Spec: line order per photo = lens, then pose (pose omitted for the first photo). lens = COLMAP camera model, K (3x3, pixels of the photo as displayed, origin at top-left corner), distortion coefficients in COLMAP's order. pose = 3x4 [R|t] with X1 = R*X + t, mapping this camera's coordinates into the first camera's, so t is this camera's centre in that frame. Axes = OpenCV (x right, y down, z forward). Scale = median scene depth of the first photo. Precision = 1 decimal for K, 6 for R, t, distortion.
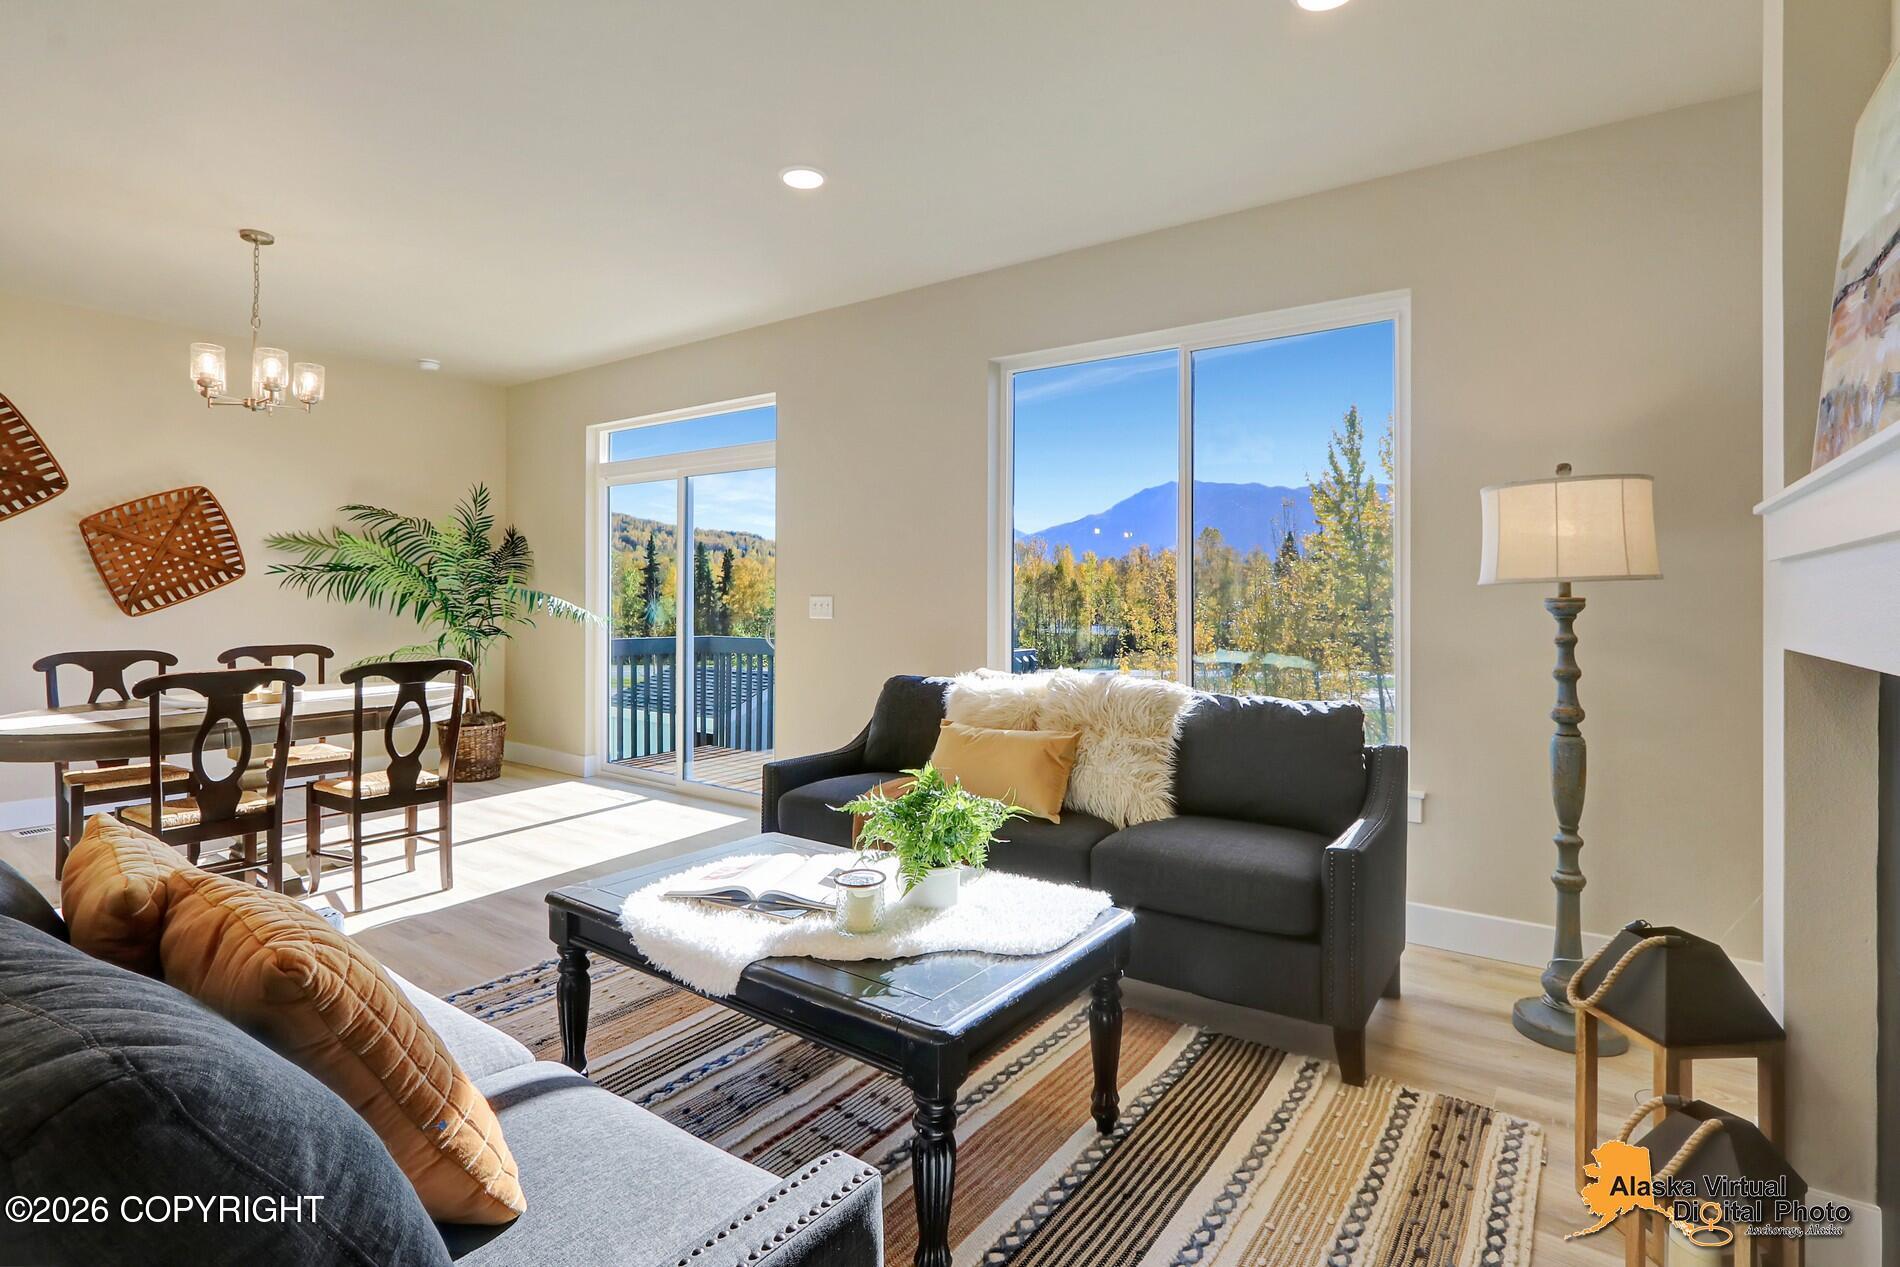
lens RADIAL K [[859.3, 0, 950.6], [0, 859.3, 613.5], [0, 0, 1]] dist [0.000759, 0.000447]
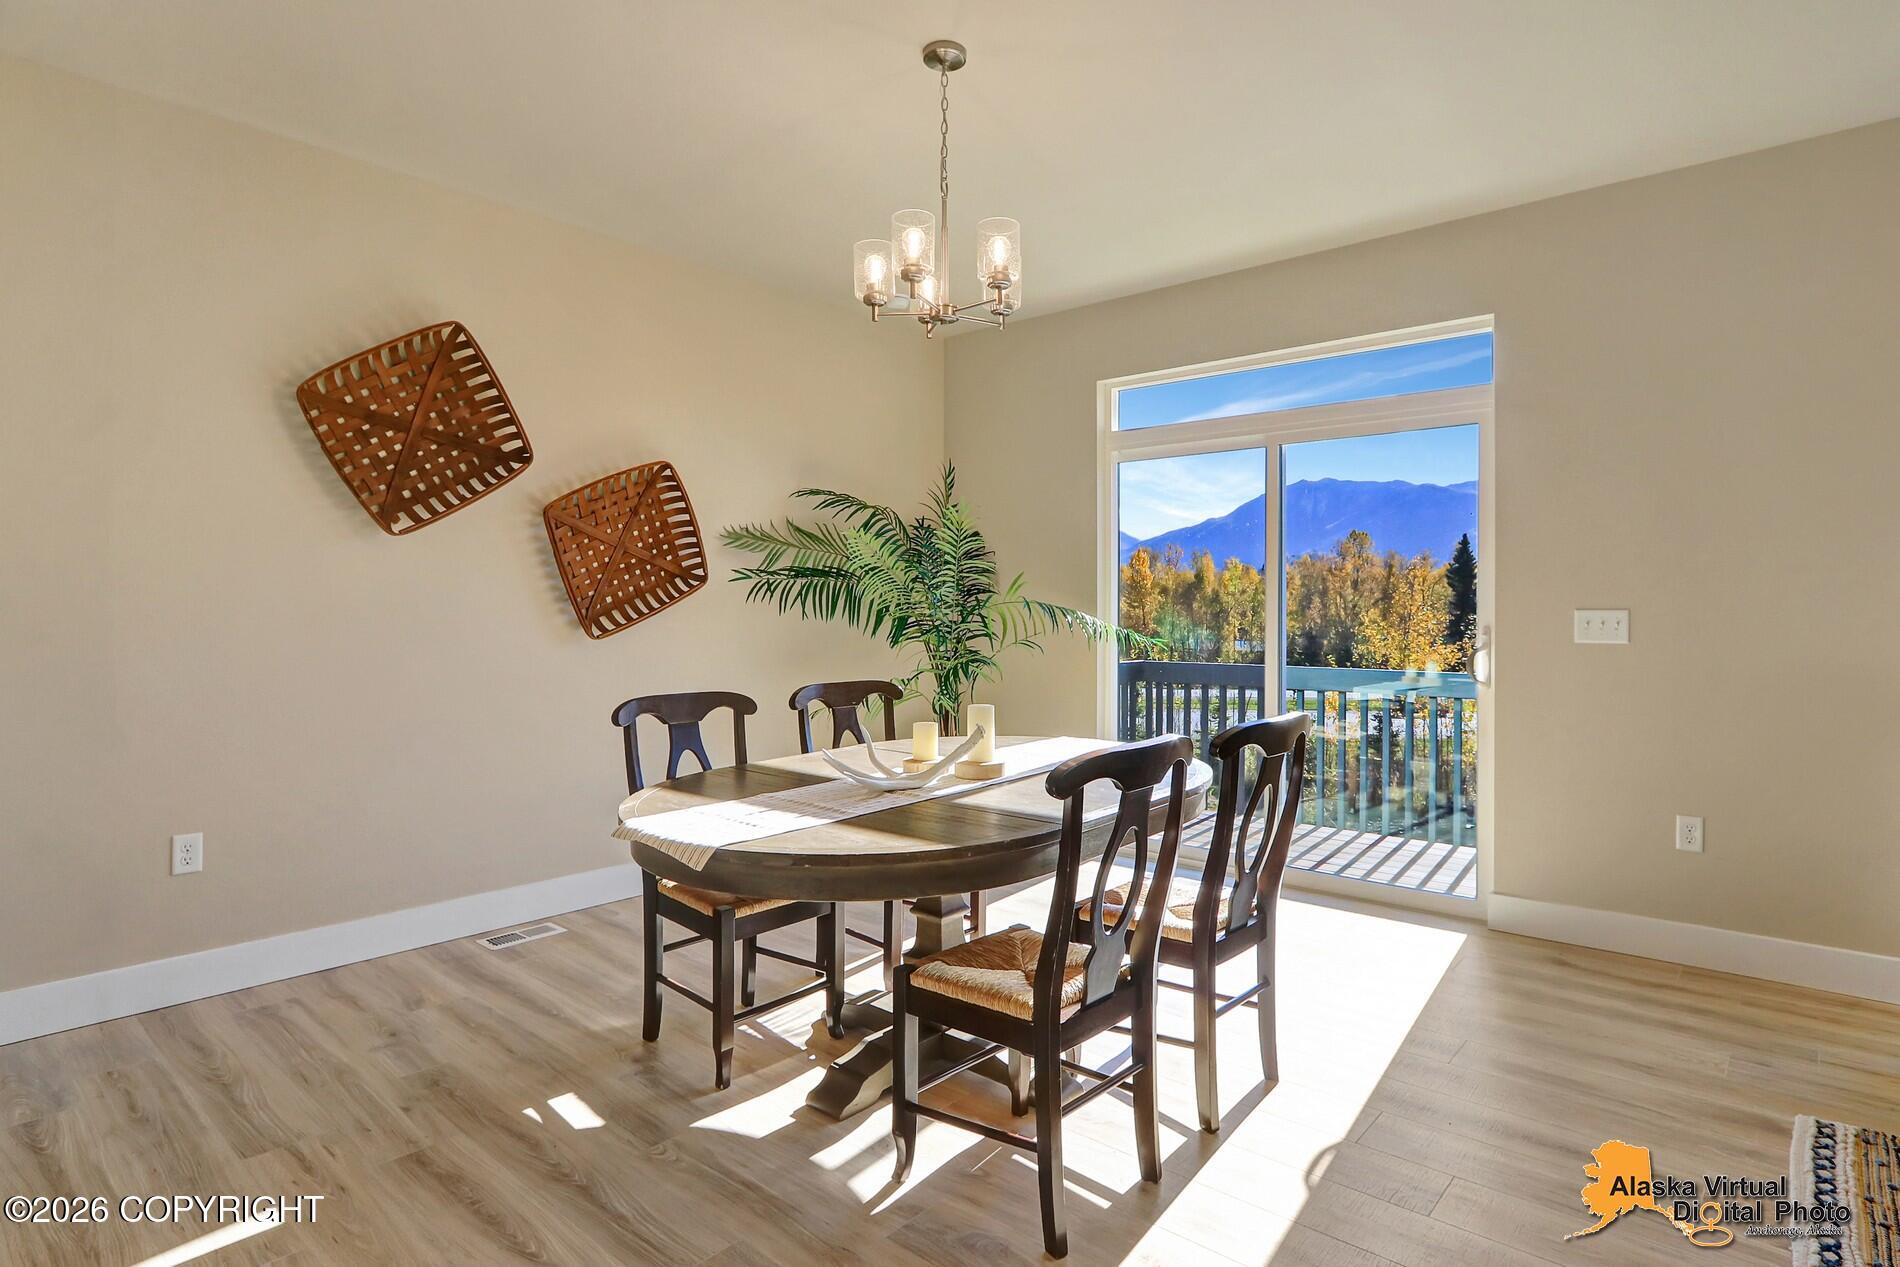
lens RADIAL K [[908.0, 0, 950.0], [0, 908.0, 633.5], [0, 0, 1]] dist [-0.000525, 0.000026]
pose [[0.997946, 0.000000, -0.064055, -0.569129], [0.000491, 0.999971, 0.007650, -0.006936], [0.064053, -0.007666, 0.997917, 0.237663]]
